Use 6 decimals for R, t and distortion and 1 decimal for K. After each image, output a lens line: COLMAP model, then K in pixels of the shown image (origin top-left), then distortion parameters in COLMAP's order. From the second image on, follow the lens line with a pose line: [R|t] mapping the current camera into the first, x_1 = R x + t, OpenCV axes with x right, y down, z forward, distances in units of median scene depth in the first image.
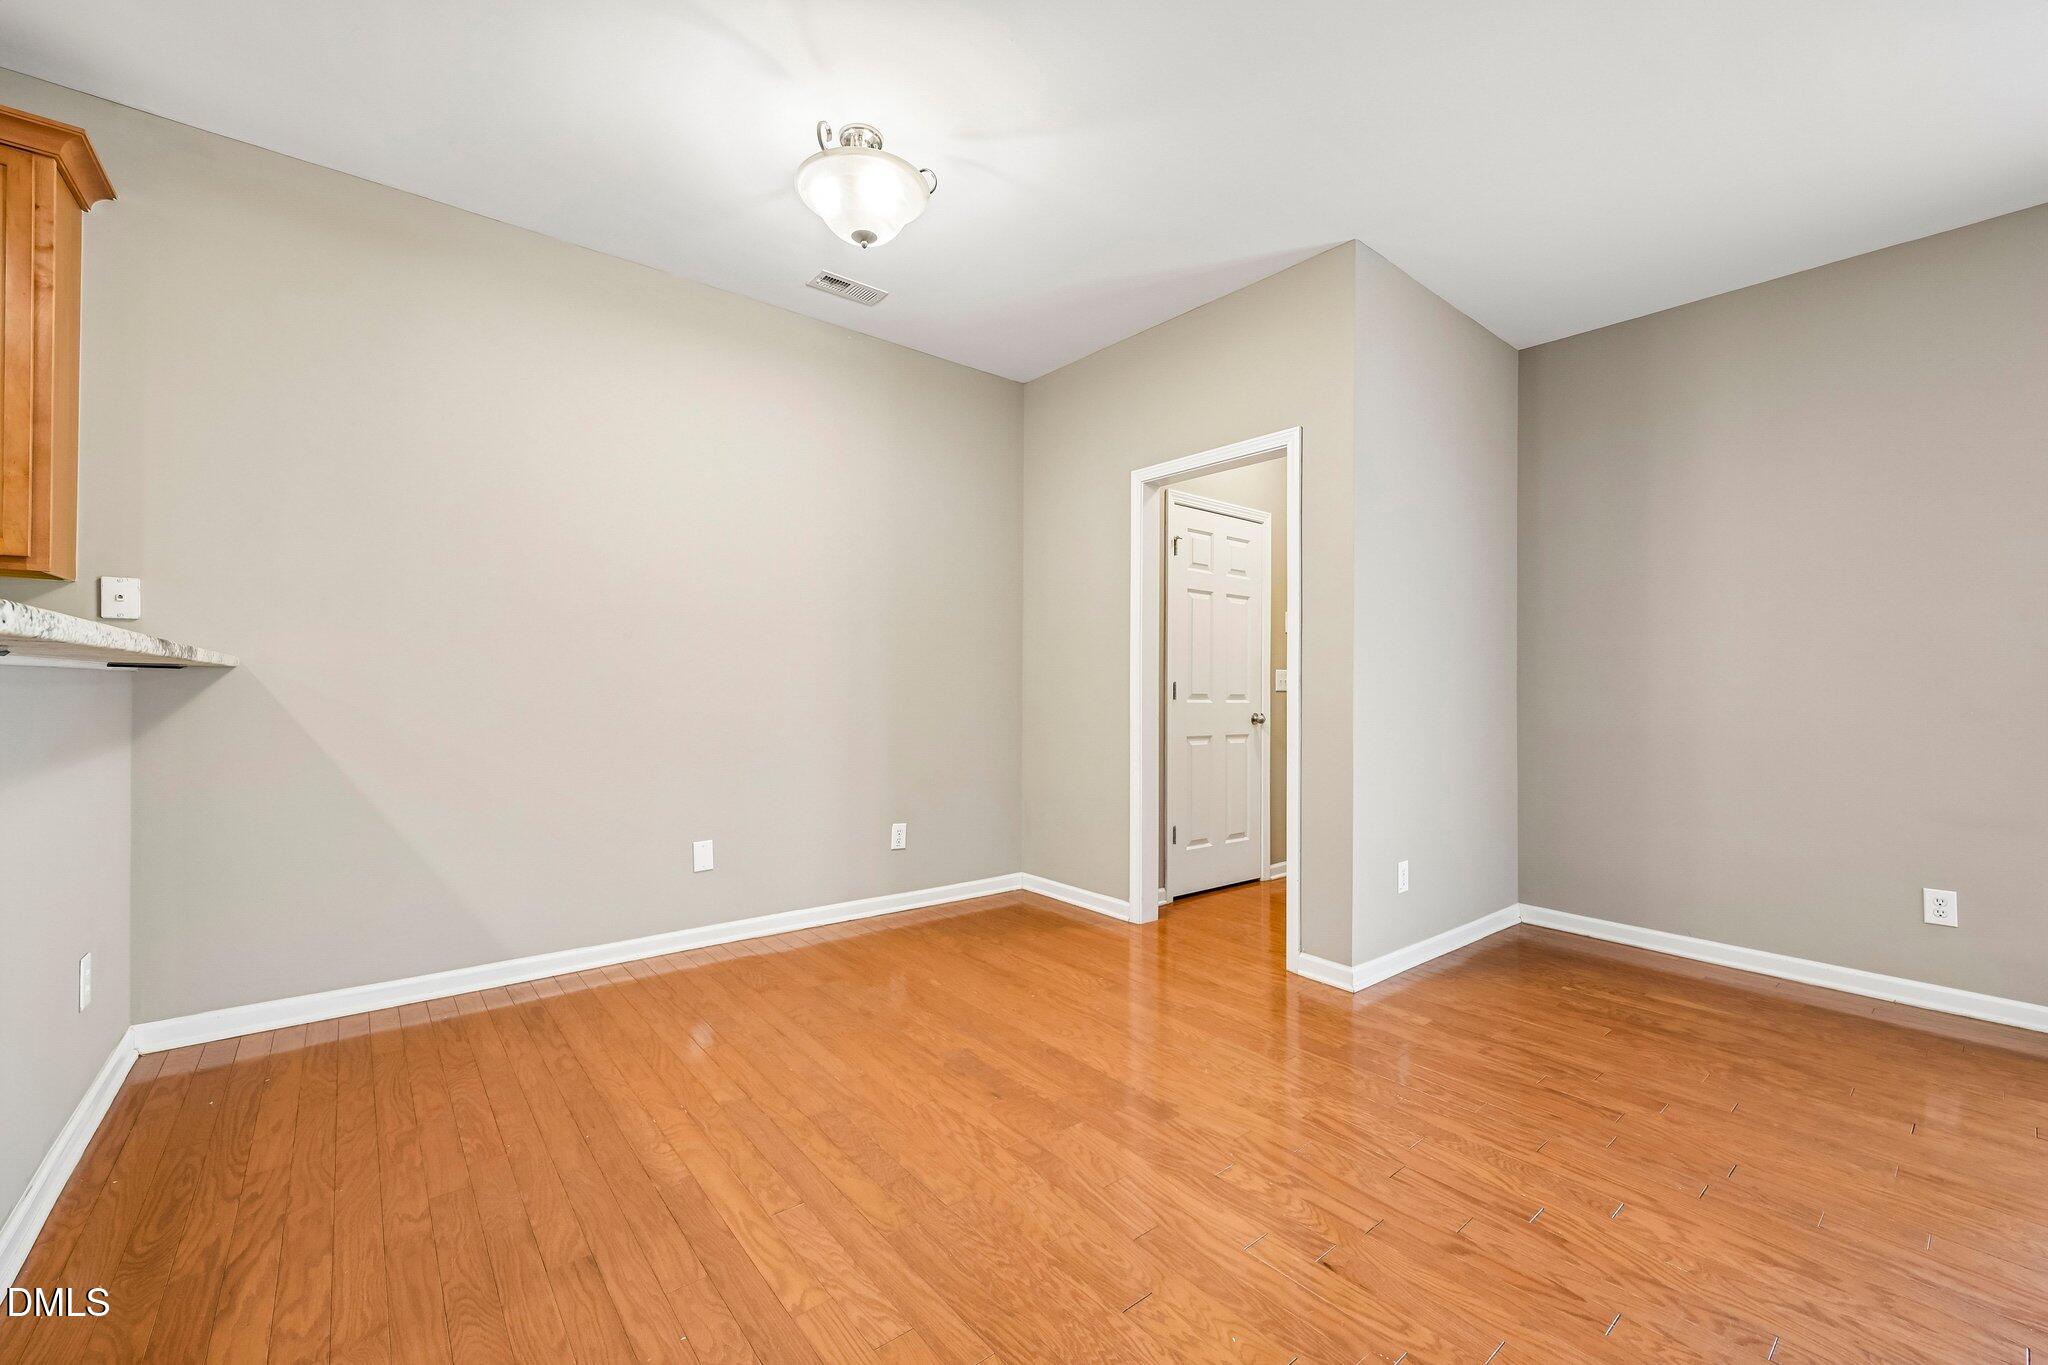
lens RADIAL K [[820.9, 0, 1016.4], [0, 820.9, 682.9], [0, 0, 1]] dist [-0.001249, -0.000021]
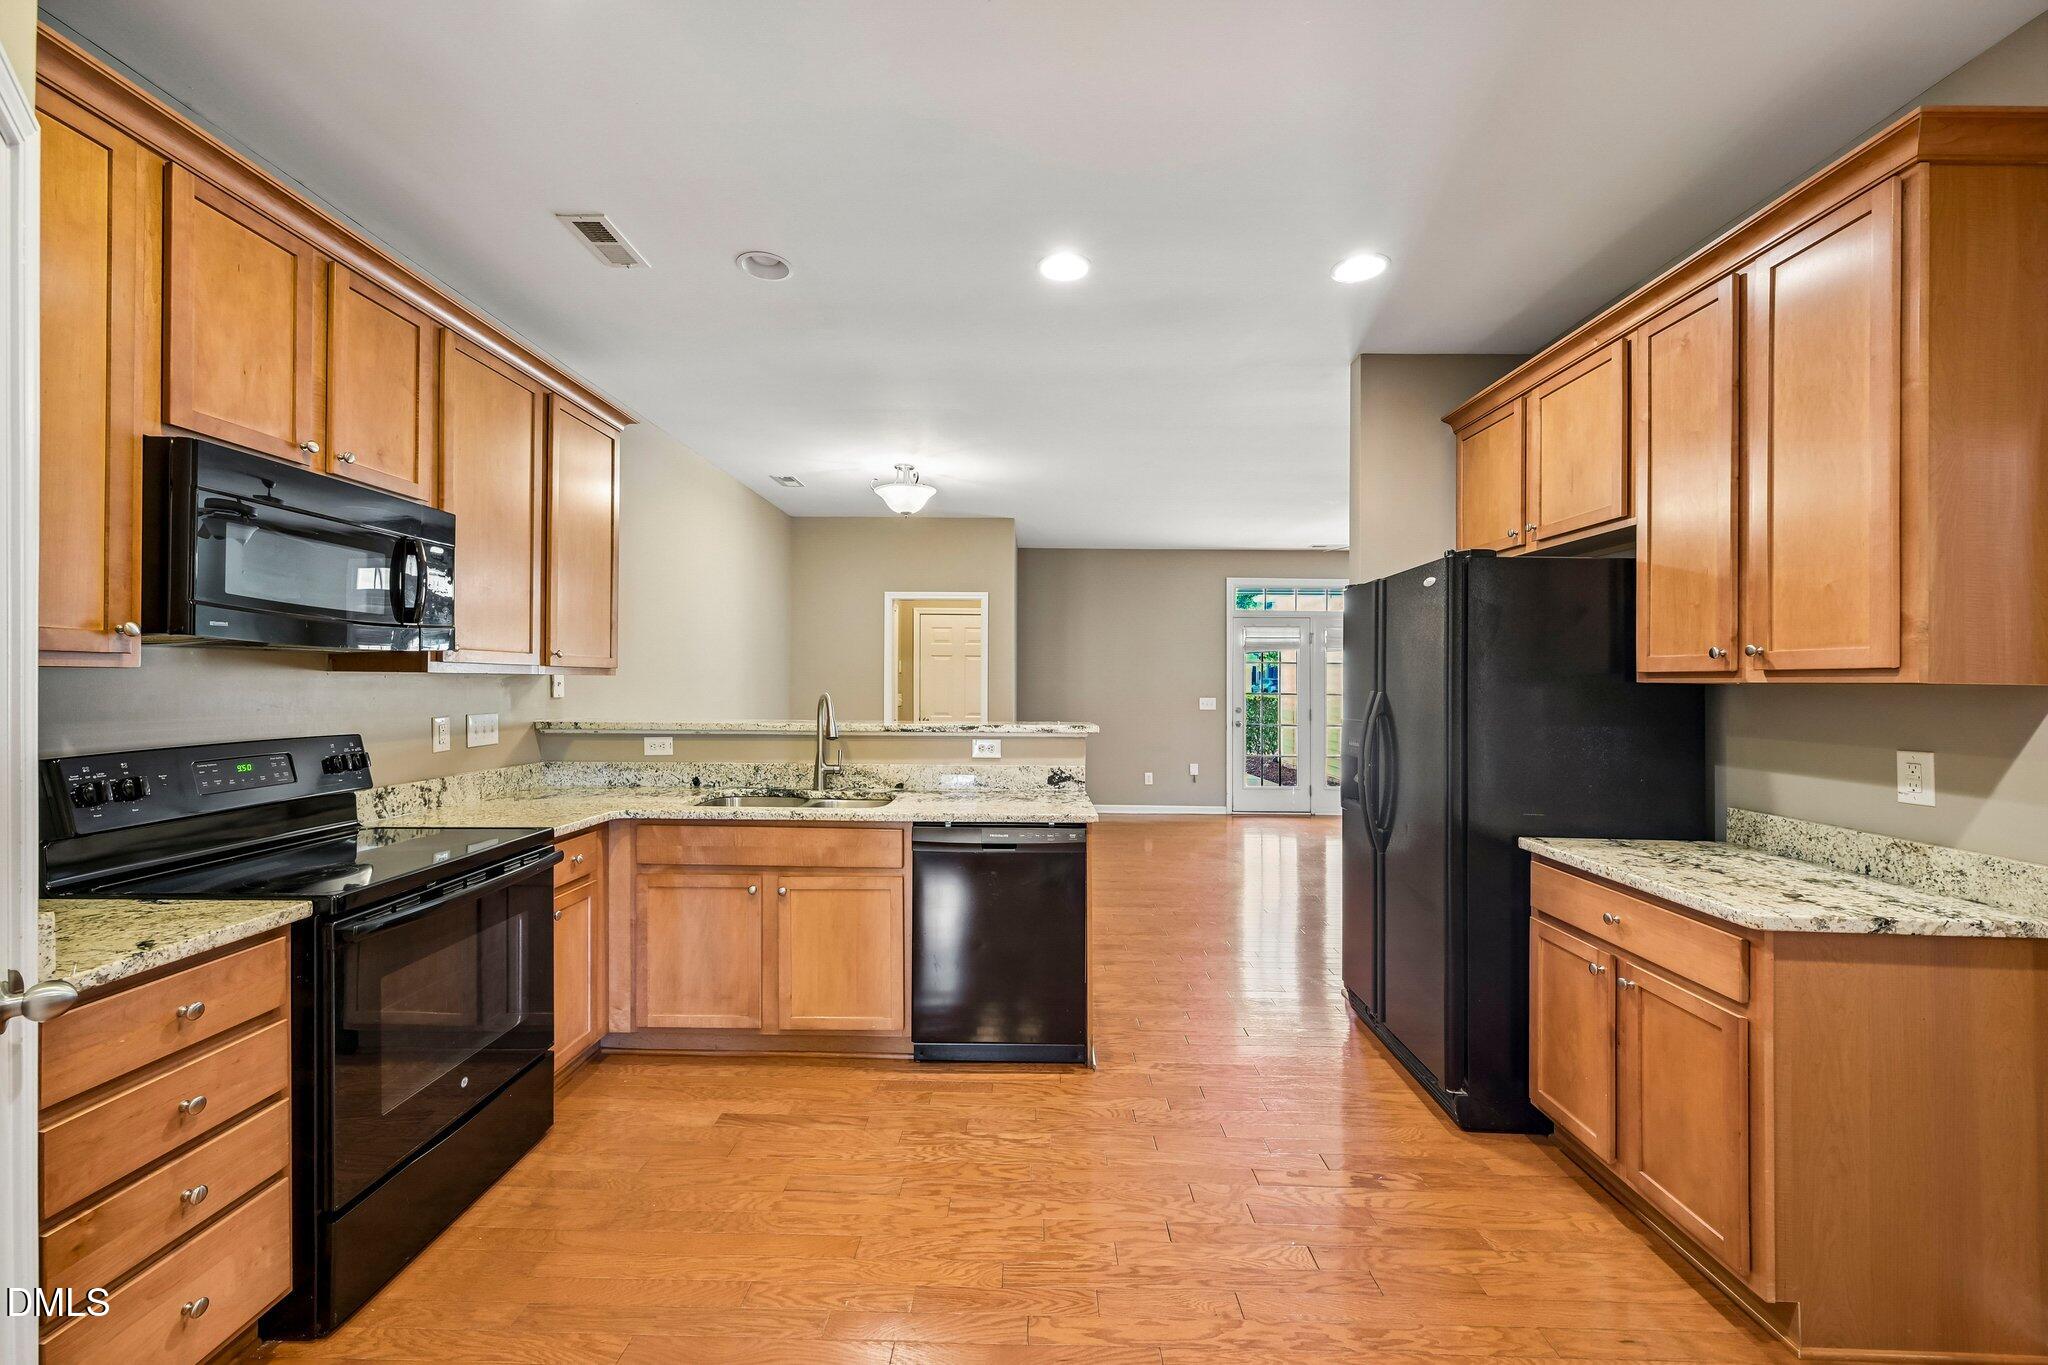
lens RADIAL K [[796.5, 0, 1022.4], [0, 796.5, 687.6], [0, 0, 1]] dist [-0.000937, 0.000393]
pose [[0.641289, -0.010619, 0.767226, -1.714907], [-0.005233, 0.999820, 0.018213, -0.131995], [-0.767282, -0.015695, 0.641118, -0.615331]]
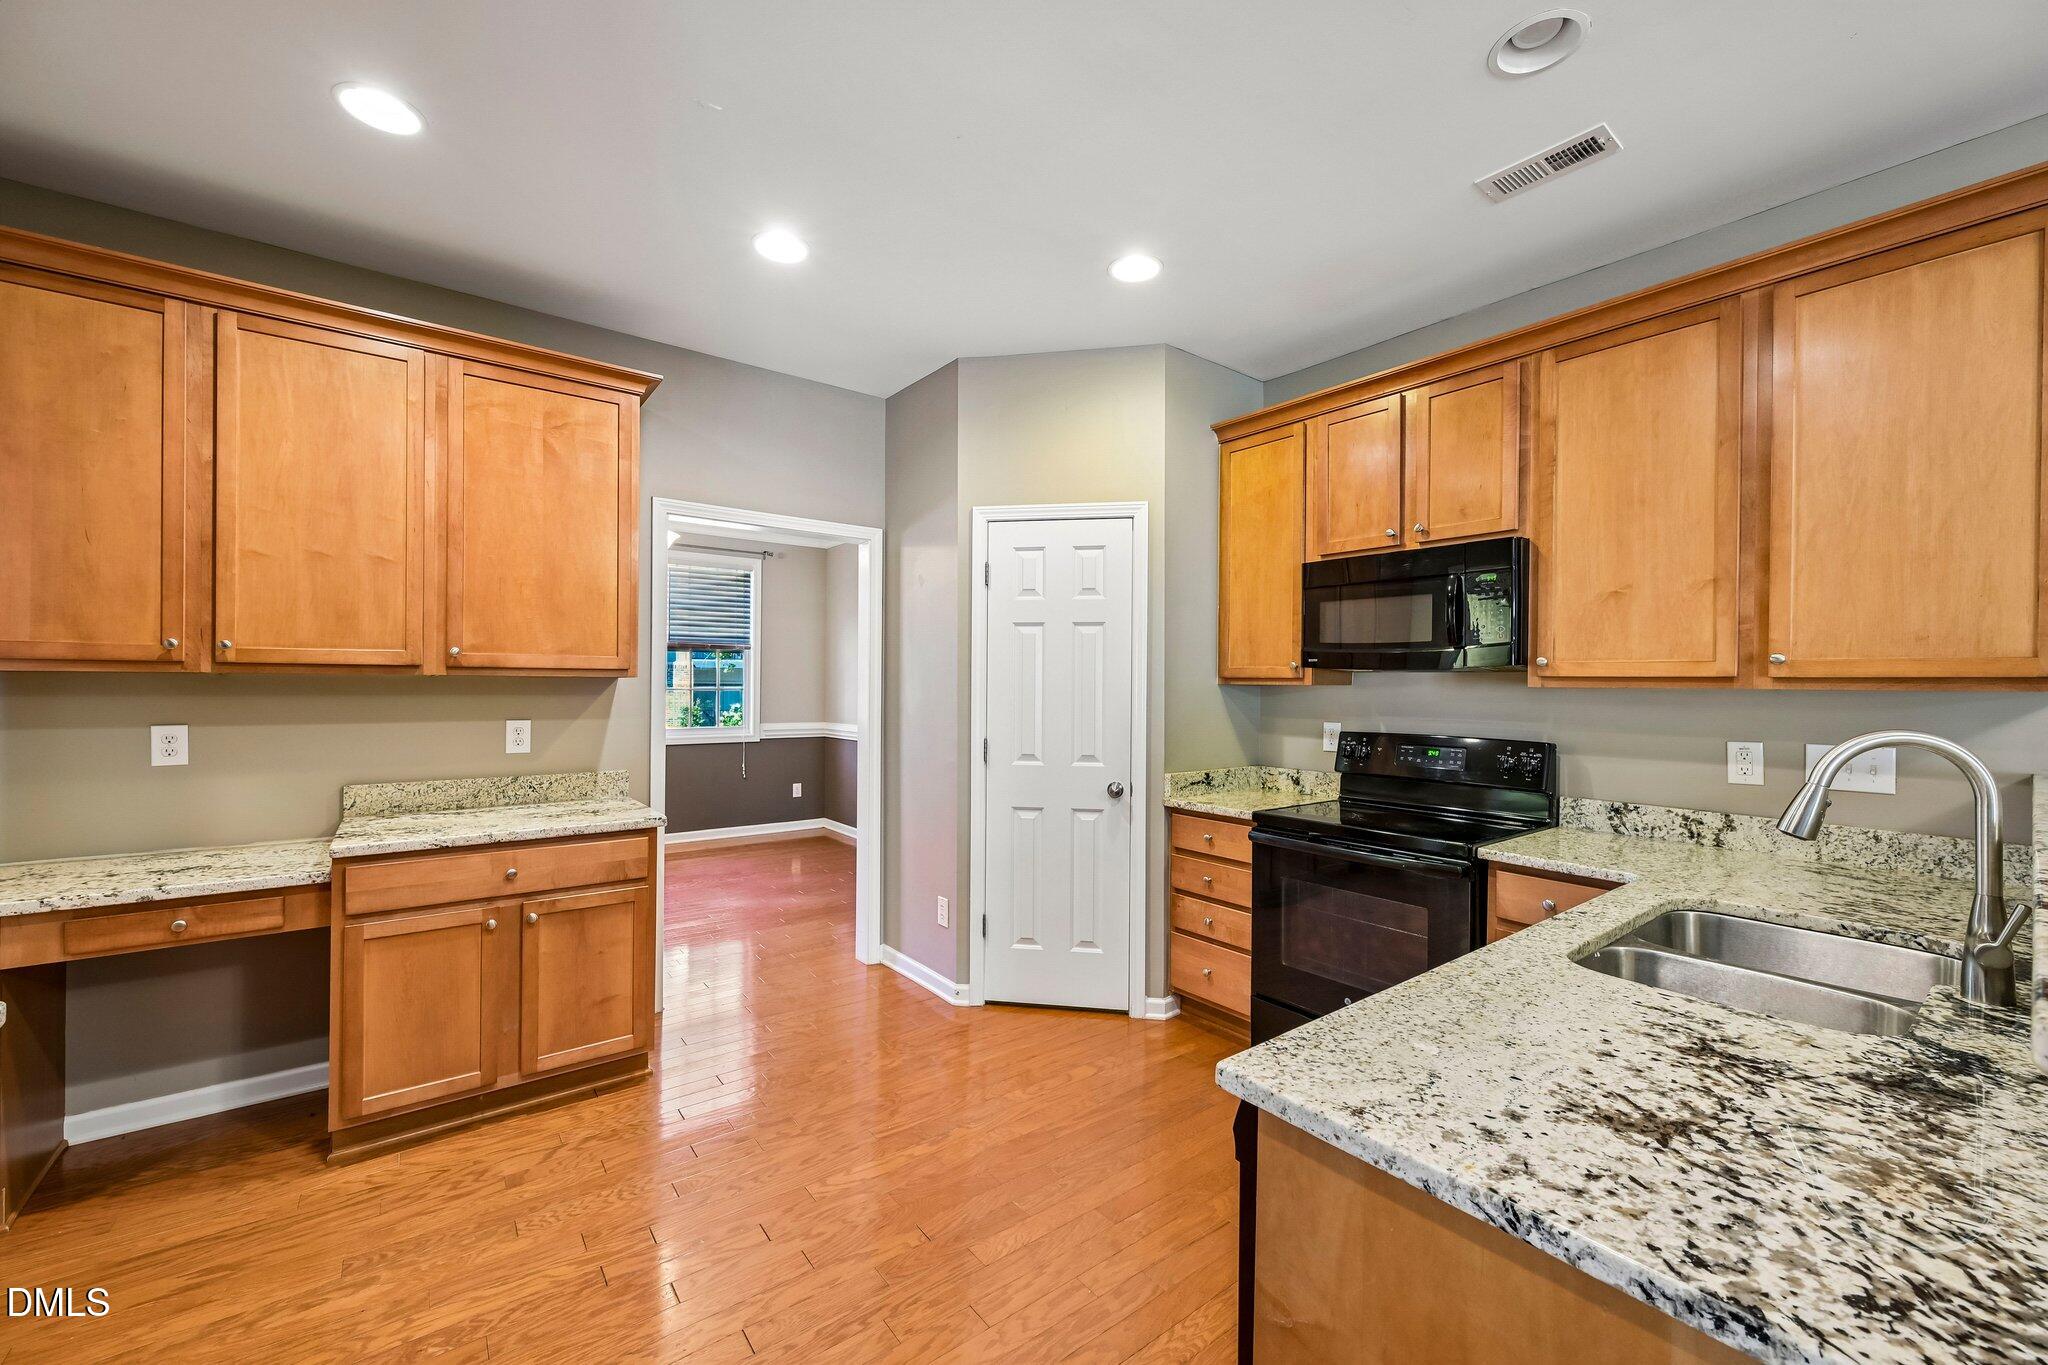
lens RADIAL K [[796.5, 0, 1022.4], [0, 796.5, 687.6], [0, 0, 1]] dist [-0.000937, 0.000393]
pose [[-0.023691, -0.006665, -0.999697, -0.295806], [-0.008068, 0.999946, -0.006475, -0.115300], [0.999687, 0.007912, -0.023744, -0.031914]]
